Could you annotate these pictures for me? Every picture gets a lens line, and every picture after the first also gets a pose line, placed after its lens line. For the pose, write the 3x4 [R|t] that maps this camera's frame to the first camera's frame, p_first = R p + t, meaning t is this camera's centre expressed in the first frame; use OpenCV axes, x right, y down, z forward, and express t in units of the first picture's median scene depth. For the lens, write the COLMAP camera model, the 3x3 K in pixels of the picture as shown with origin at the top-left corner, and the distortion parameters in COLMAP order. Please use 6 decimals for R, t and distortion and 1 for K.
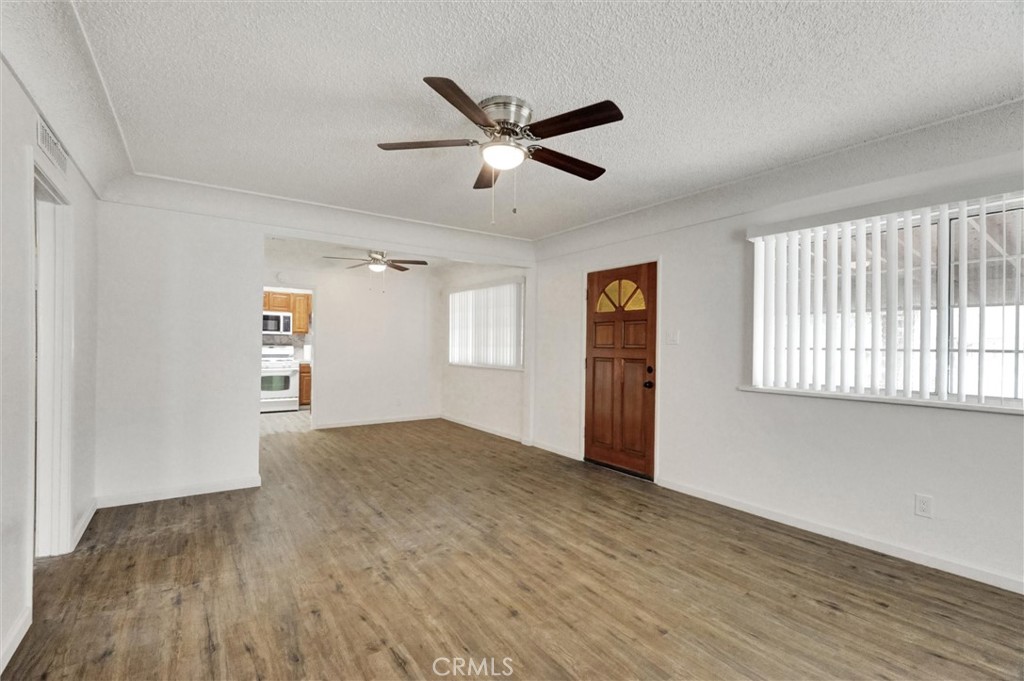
lens RADIAL K [[472.8, 0, 514.3], [0, 472.8, 343.1], [0, 0, 1]] dist [0.003031, -0.005668]
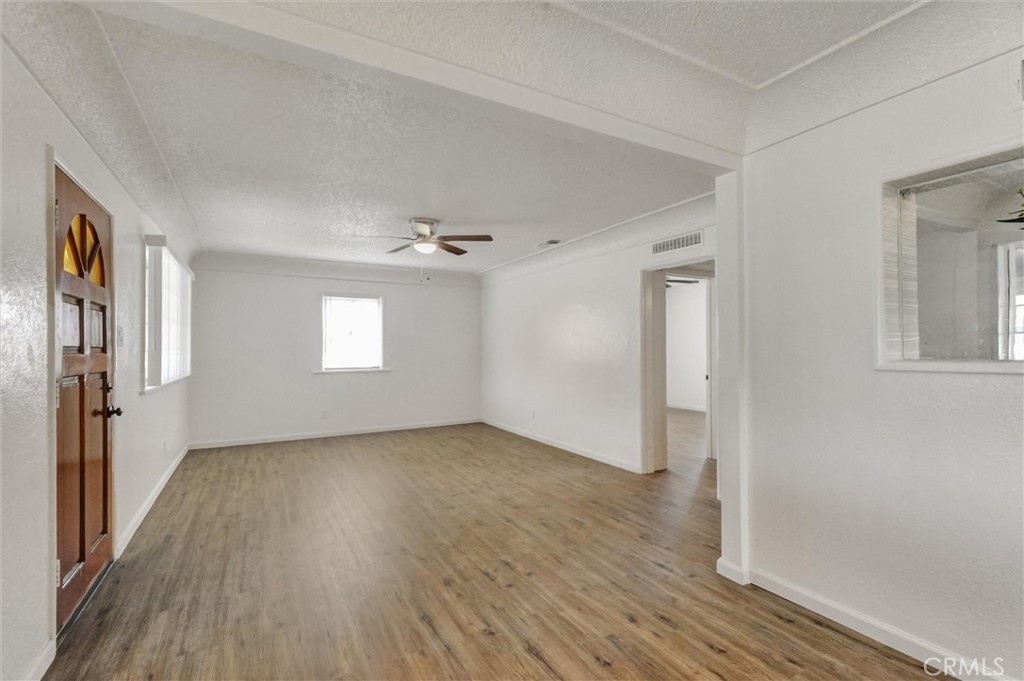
lens RADIAL K [[472.8, 0, 519.7], [0, 472.8, 345.1], [0, 0, 1]] dist [0.003031, -0.005668]
pose [[-0.996543, -0.000254, 0.083074, -0.462345], [-0.001073, 0.999951, -0.009815, 0.004963], [-0.083068, -0.009870, -0.996495, 2.351260]]
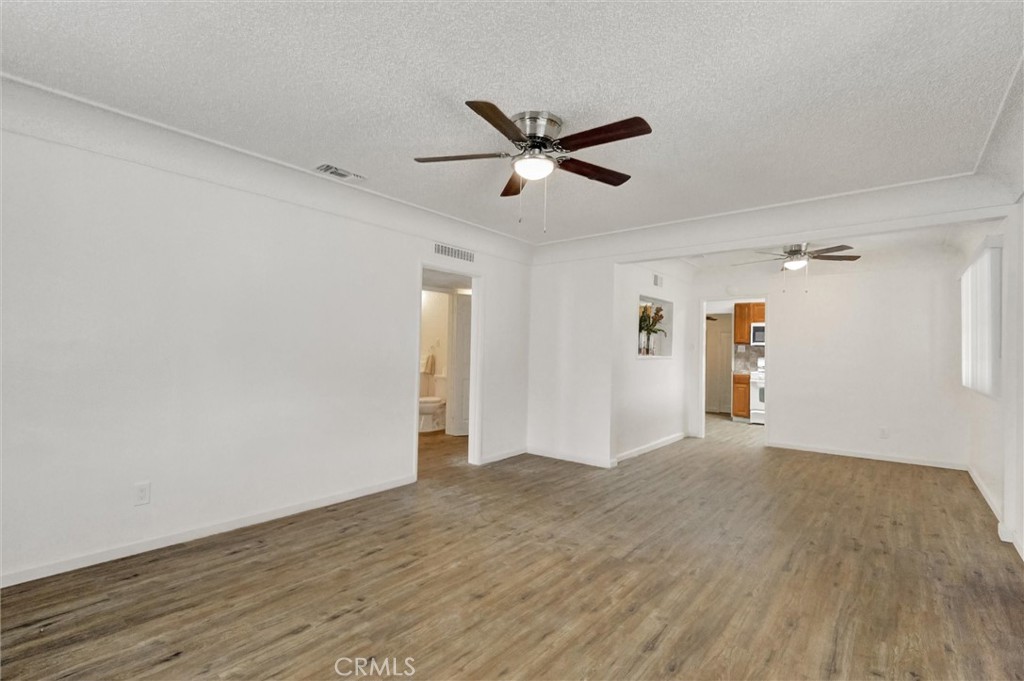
lens RADIAL K [[472.8, 0, 507.6], [0, 472.8, 347.2], [0, 0, 1]] dist [0.003031, -0.005668]
pose [[0.290034, -0.001672, -0.957015, 0.788256], [-0.018033, 0.999811, -0.007212, 0.005934], [0.956846, 0.019349, 0.289949, 0.550747]]
